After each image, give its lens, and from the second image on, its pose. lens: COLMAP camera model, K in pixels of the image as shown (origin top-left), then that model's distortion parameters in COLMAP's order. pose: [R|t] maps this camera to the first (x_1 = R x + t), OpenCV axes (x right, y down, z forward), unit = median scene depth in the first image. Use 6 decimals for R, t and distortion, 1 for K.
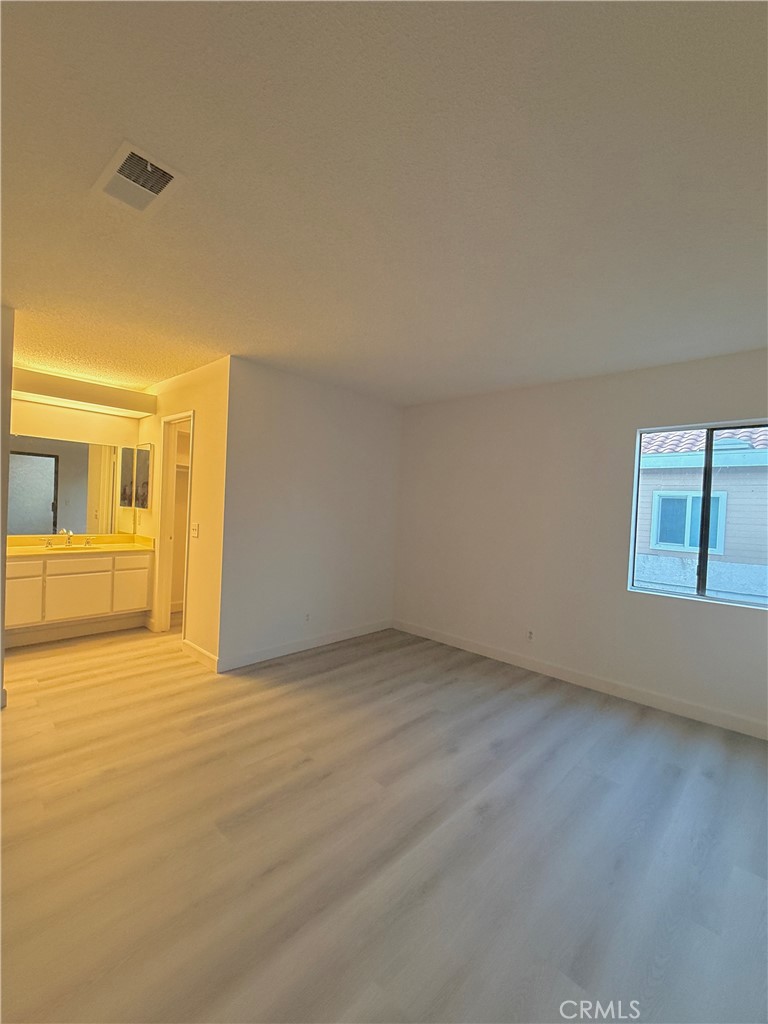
lens RADIAL K [[435.5, 0, 385.0], [0, 435.5, 513.6], [0, 0, 1]] dist [0.001771, 0.000137]
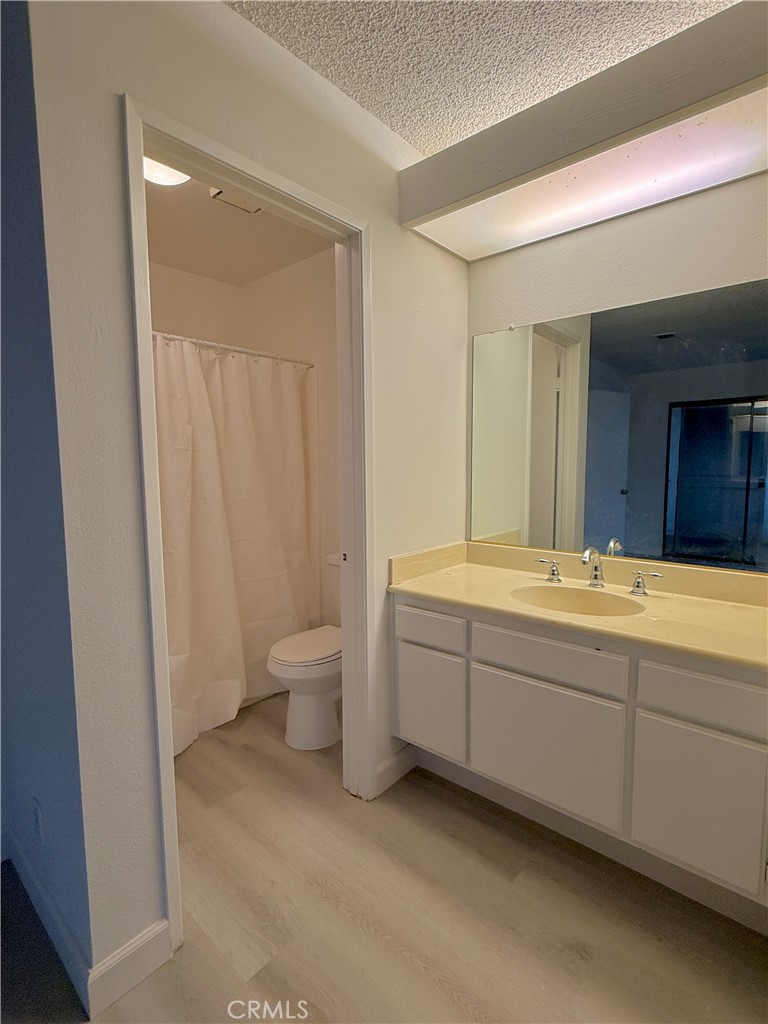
lens RADIAL K [[497.4, 0, 382.3], [0, 497.4, 512.9], [0, 0, 1]] dist [0.005875, 0.000325]
pose [[0.021689, 0.046957, -0.998661, -0.325620], [-0.013260, 0.998822, 0.046677, -0.010983], [0.999677, 0.012230, 0.022286, 0.892567]]
